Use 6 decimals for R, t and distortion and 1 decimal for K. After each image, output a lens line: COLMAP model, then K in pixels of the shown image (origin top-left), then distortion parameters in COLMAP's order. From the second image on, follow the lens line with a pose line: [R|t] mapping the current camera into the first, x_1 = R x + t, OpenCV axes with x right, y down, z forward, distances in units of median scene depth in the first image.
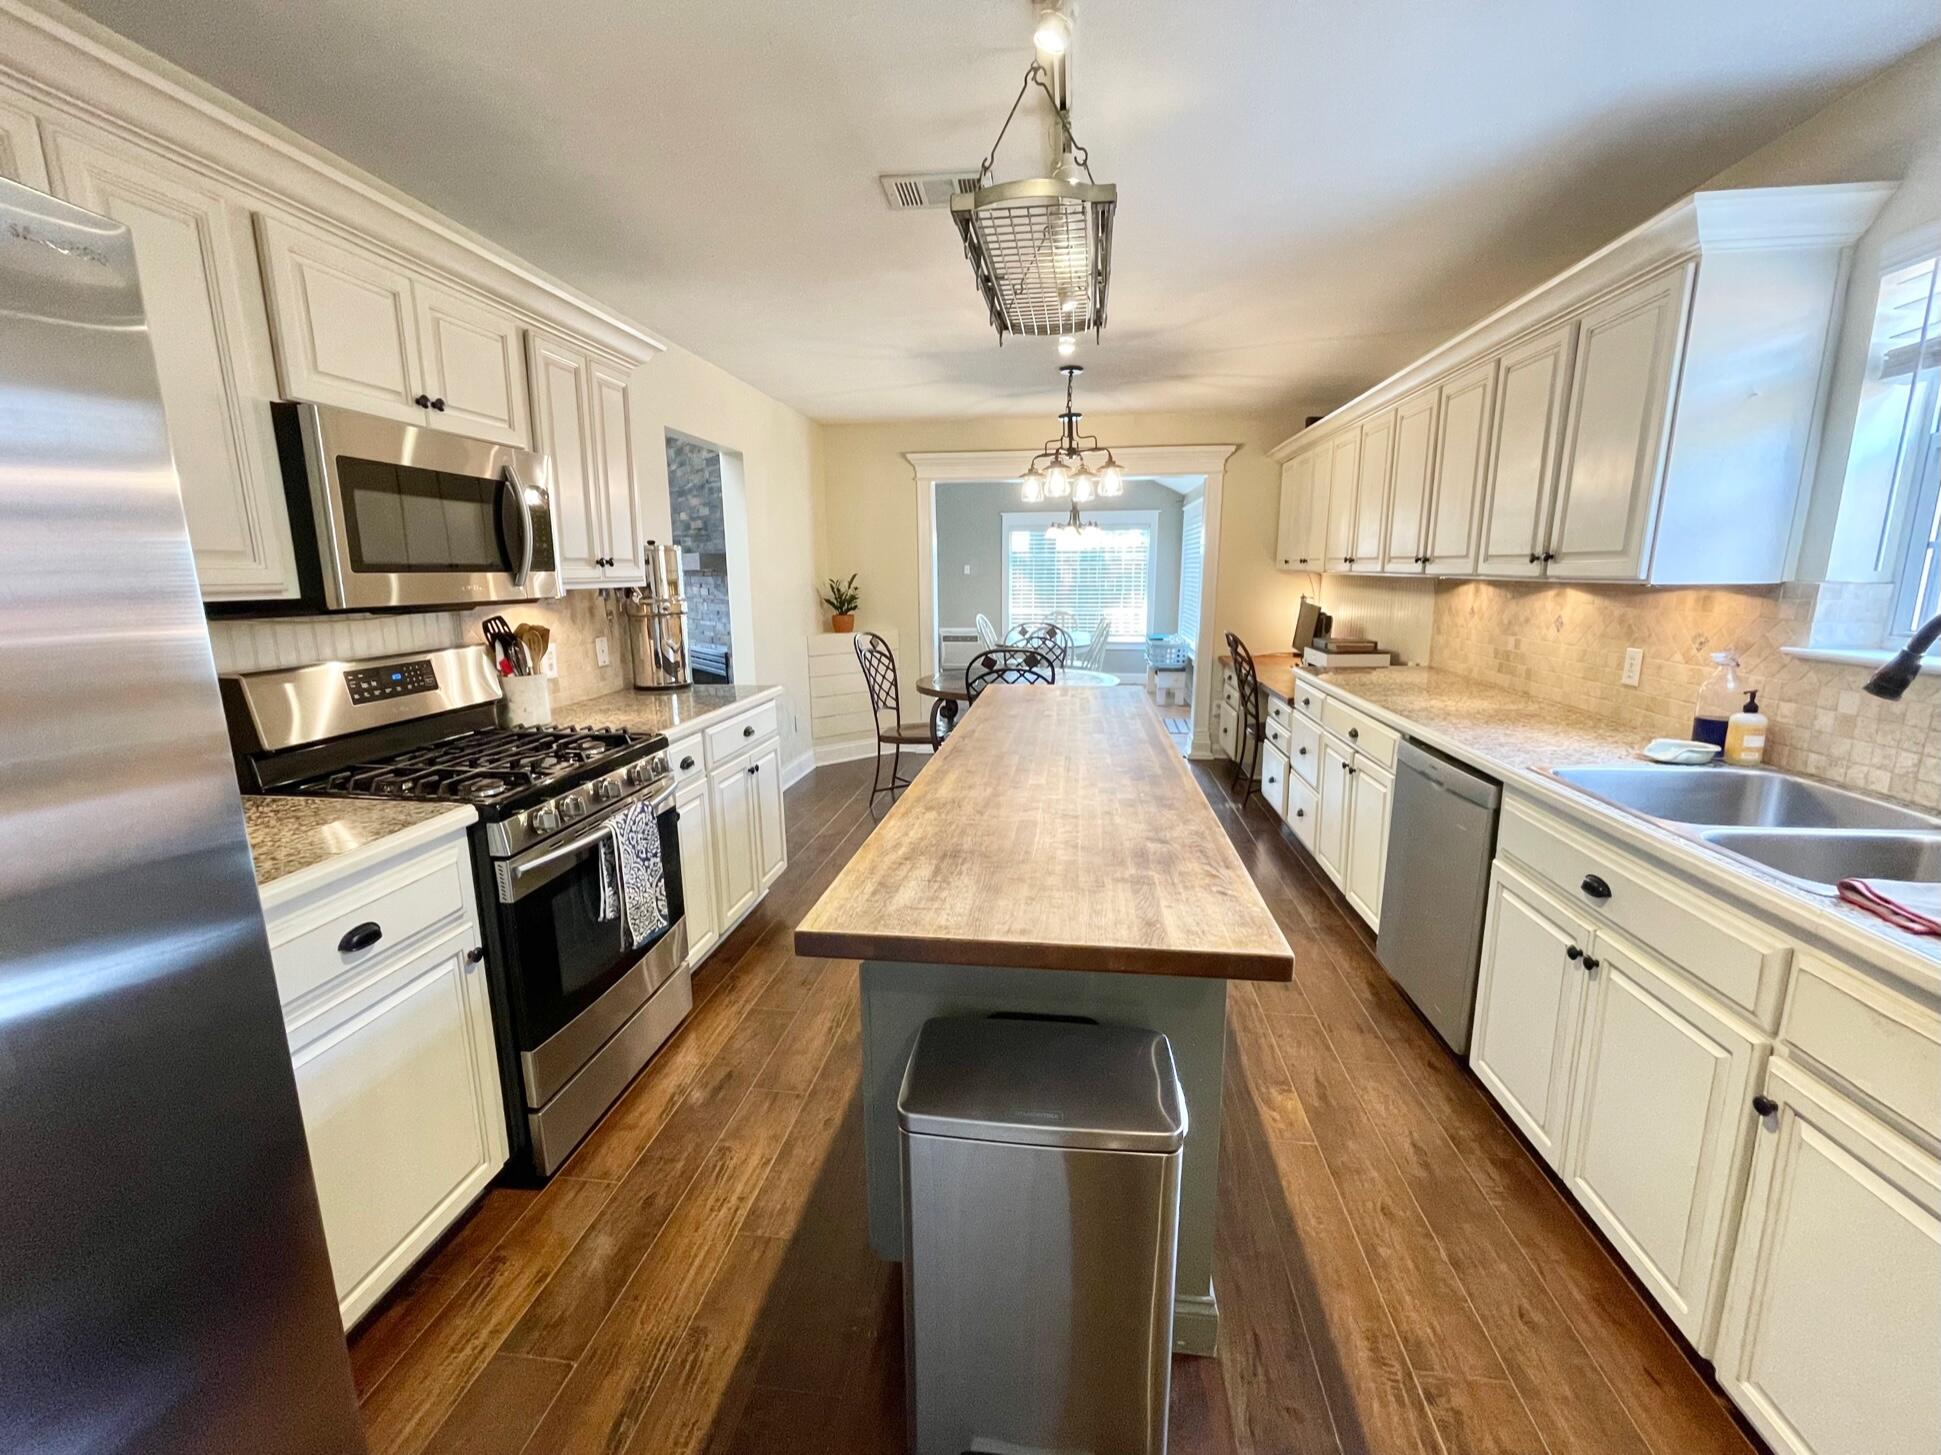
lens RADIAL K [[789.1, 0, 981.0], [0, 789.1, 727.9], [0, 0, 1]] dist [-0.003981, 0.000810]
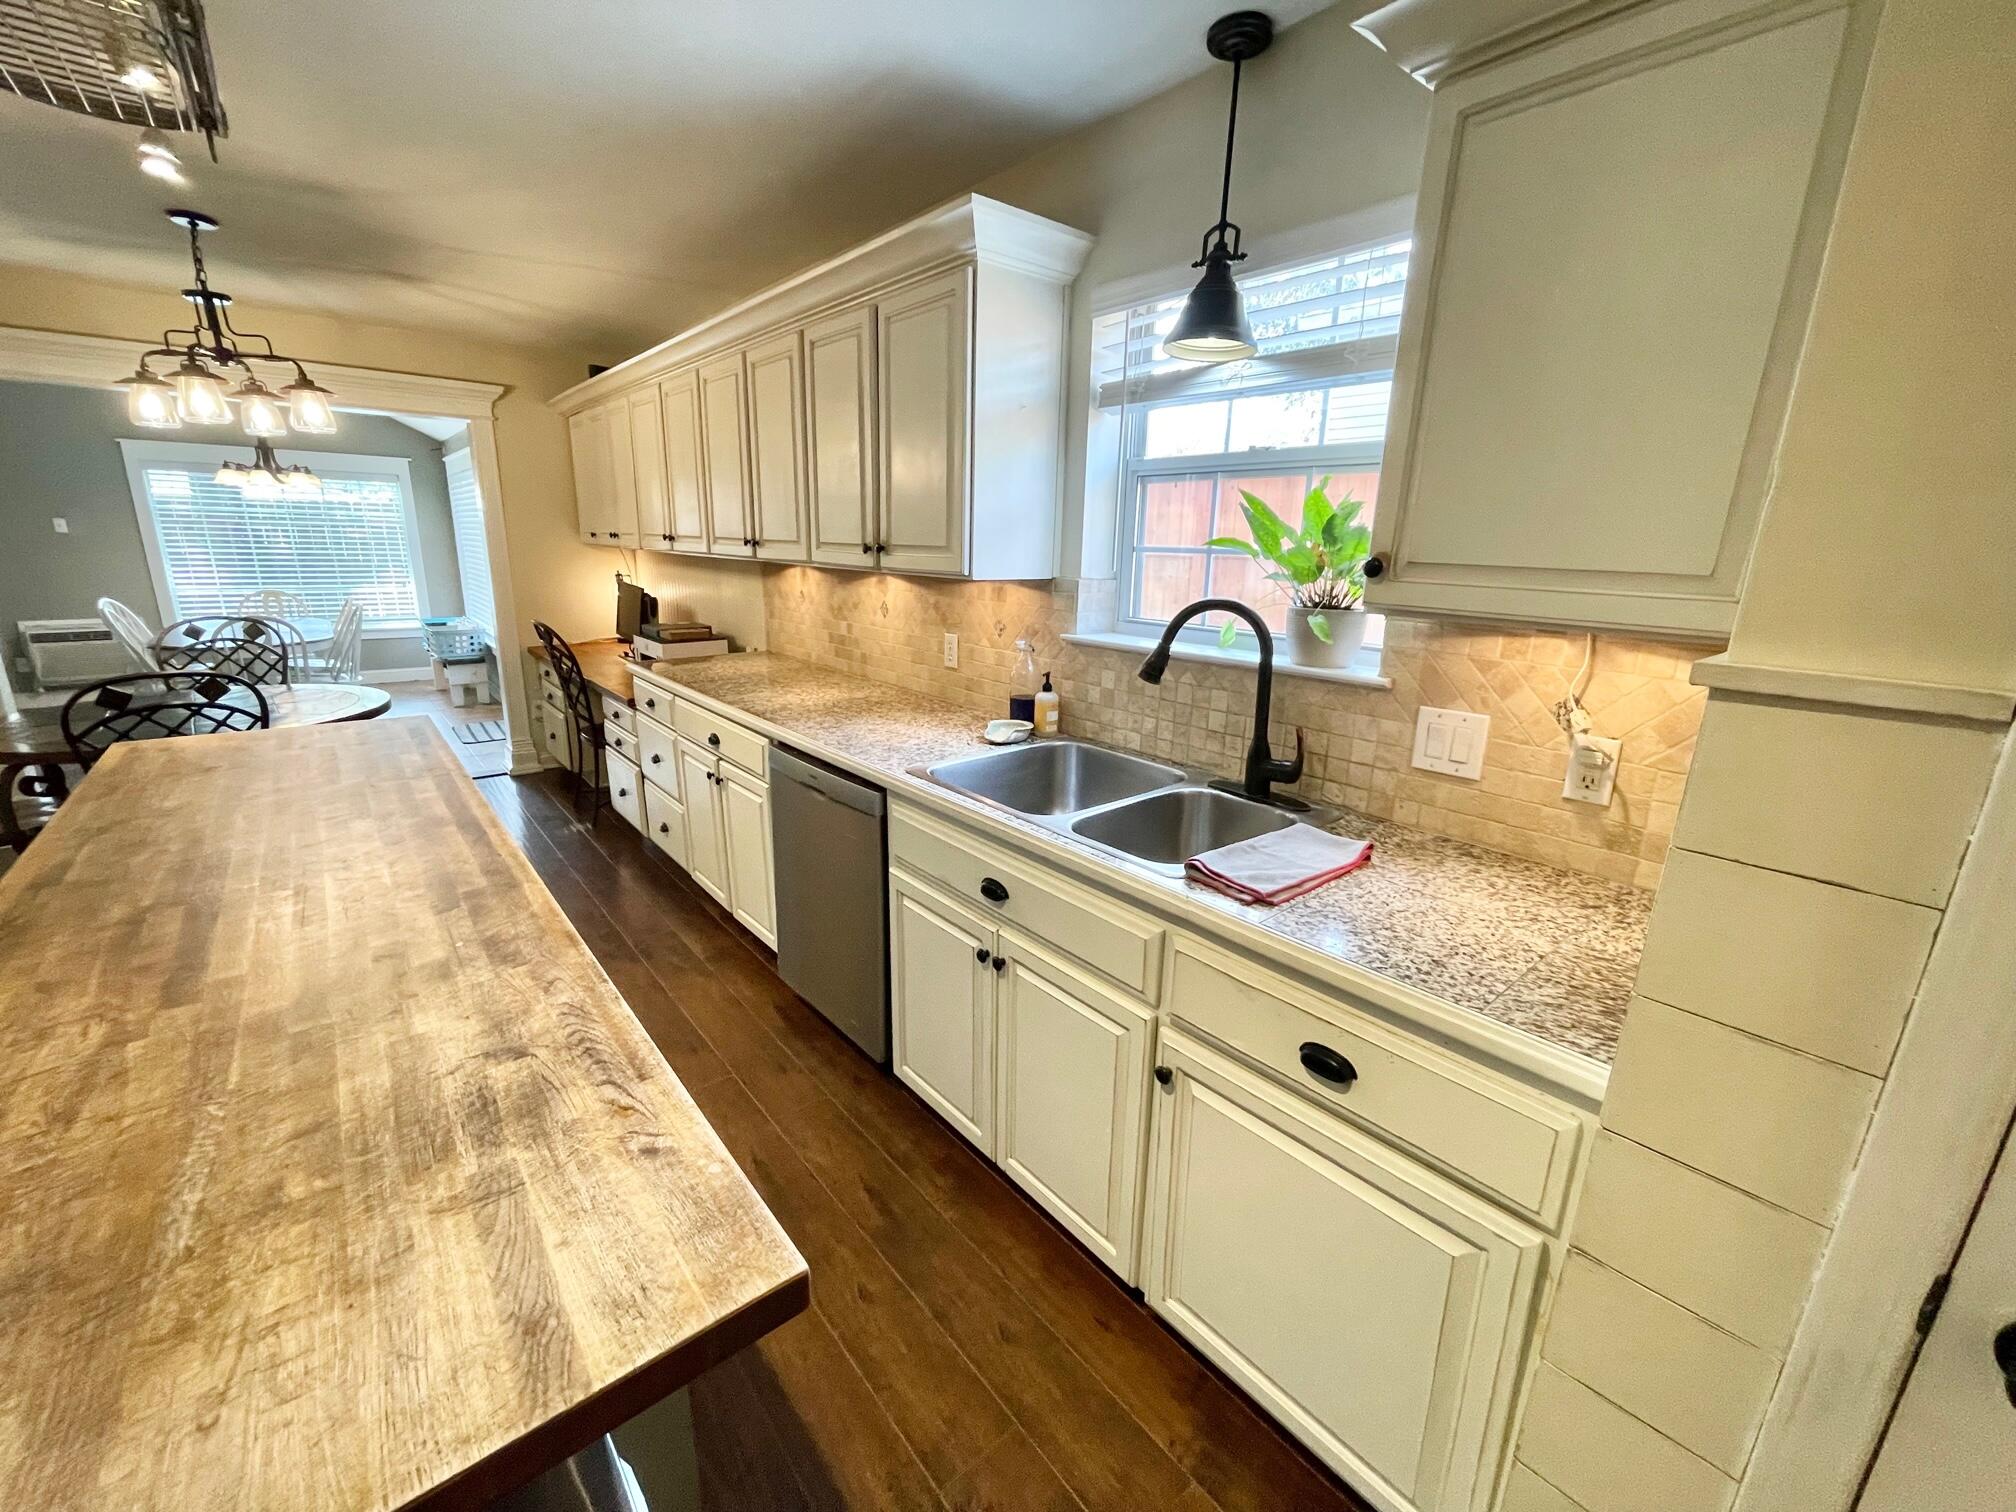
lens RADIAL K [[819.6, 0, 998.9], [0, 819.6, 766.2], [0, 0, 1]] dist [-0.003981, 0.000810]
pose [[0.686434, -0.170207, 0.706992, 0.053391], [0.118369, 0.985408, 0.122308, -0.065314], [-0.717494, -0.000270, 0.696565, 0.204792]]
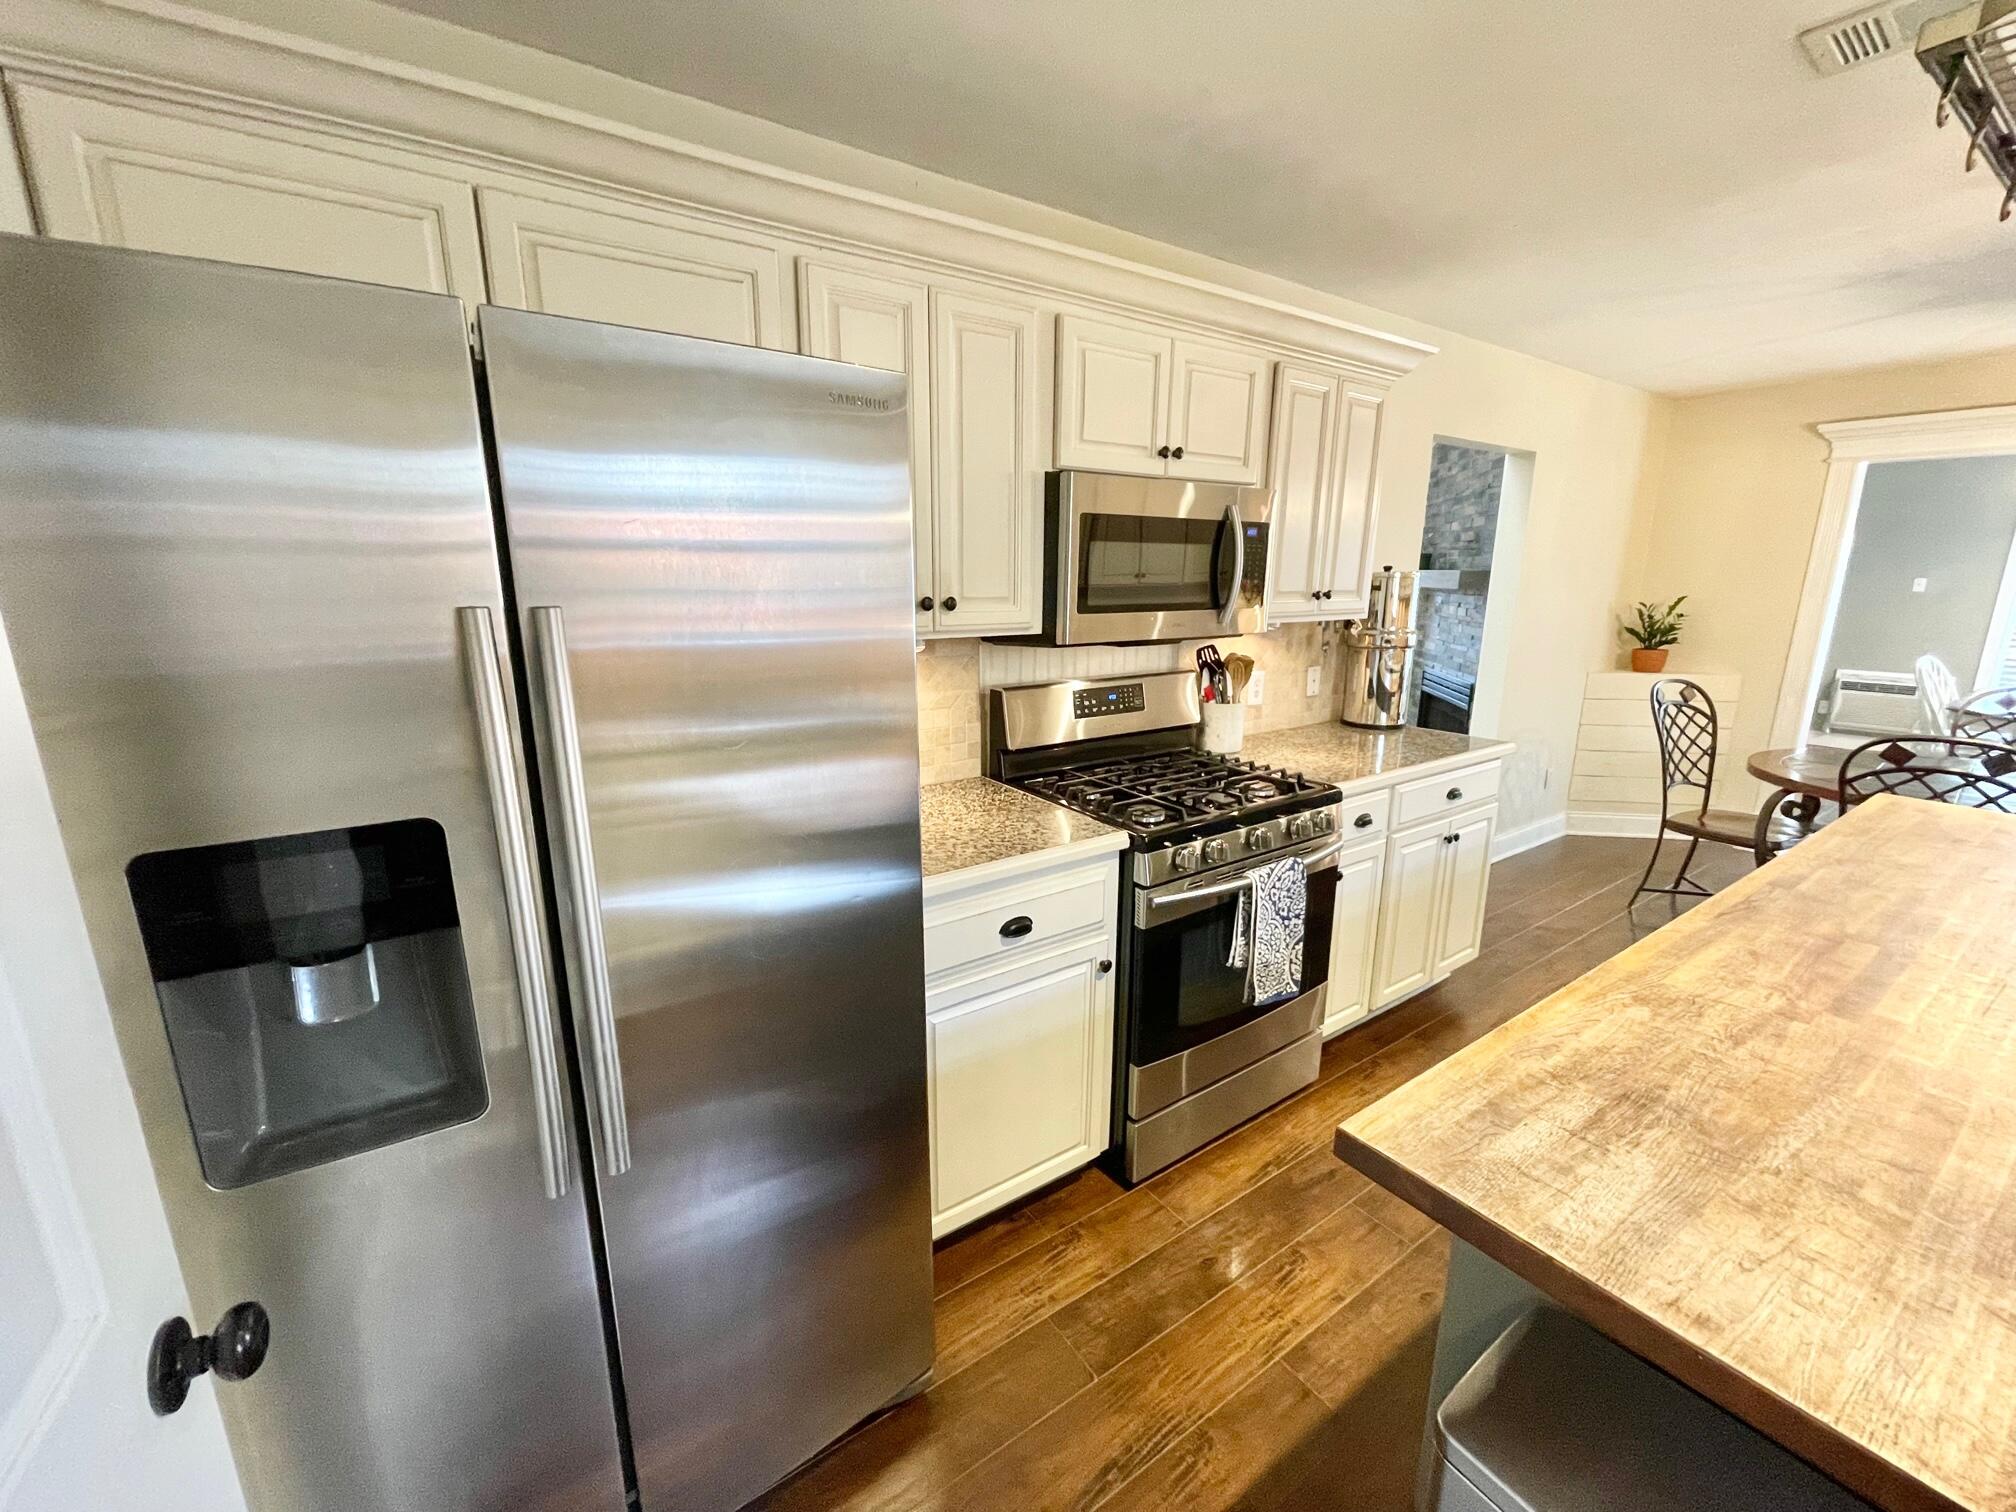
lens RADIAL K [[819.6, 0, 1022.0], [0, 819.6, 759.2], [0, 0, 1]] dist [-0.003981, 0.000810]
pose [[0.666098, 0.182533, -0.723184, 0.037839], [-0.163295, 0.981758, 0.097393, -0.062514], [0.727769, 0.053218, 0.683754, 0.088313]]
